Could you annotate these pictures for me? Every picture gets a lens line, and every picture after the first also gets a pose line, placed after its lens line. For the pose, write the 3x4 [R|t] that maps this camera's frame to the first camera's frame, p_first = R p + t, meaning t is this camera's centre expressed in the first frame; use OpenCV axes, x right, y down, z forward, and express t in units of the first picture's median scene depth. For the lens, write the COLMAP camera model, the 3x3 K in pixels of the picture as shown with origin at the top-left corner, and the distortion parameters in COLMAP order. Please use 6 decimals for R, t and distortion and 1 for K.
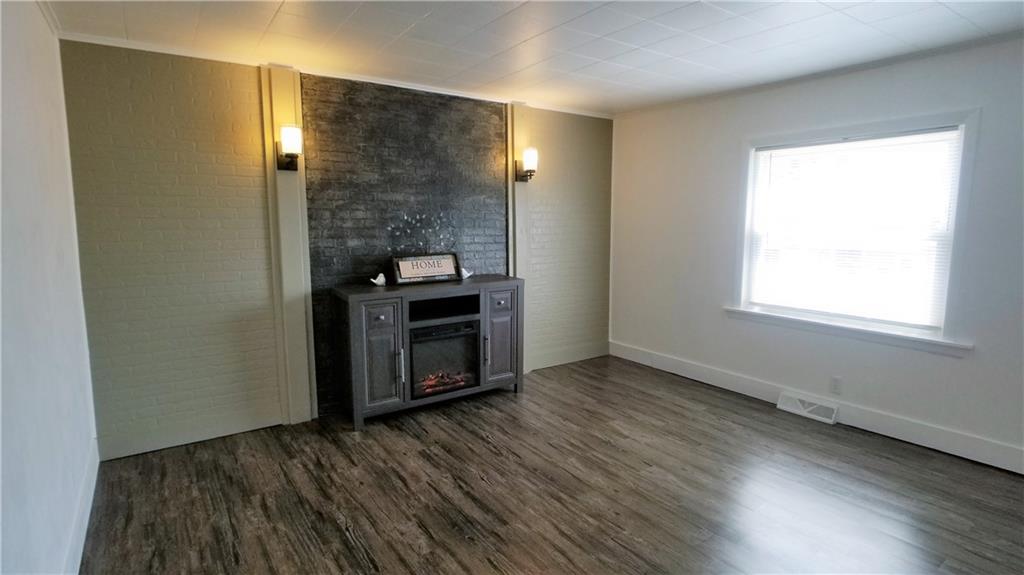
lens RADIAL K [[518.8, 0, 511.3], [0, 518.8, 287.5], [0, 0, 1]] dist [-0.004751, -0.001254]
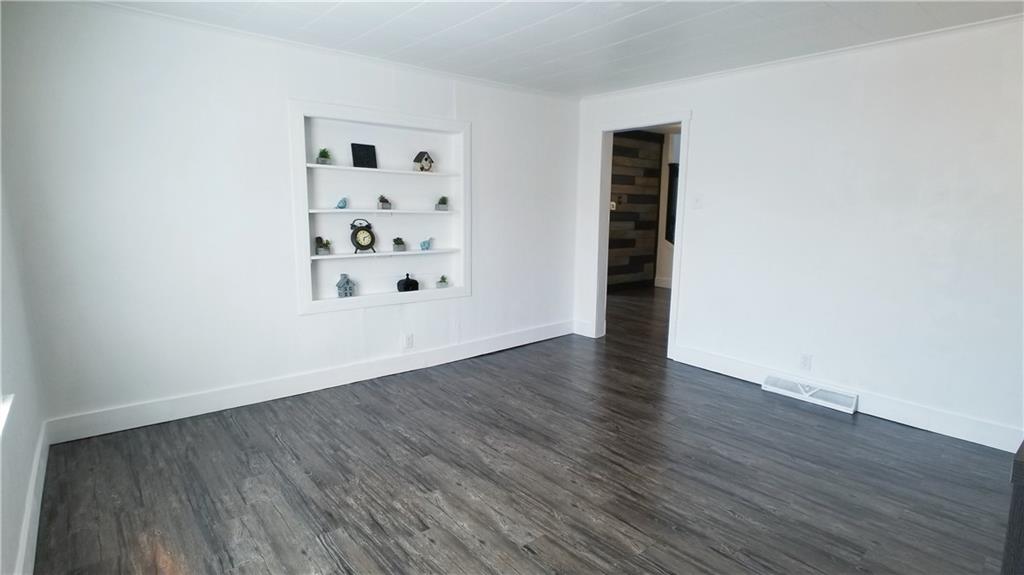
lens RADIAL K [[518.8, 0, 510.9], [0, 518.8, 293.7], [0, 0, 1]] dist [-0.004751, -0.001254]
pose [[-0.997290, -0.002554, -0.073531, 0.390702], [-0.023704, 0.957263, 0.288246, -0.216001], [0.069652, 0.289208, -0.954729, 1.797759]]
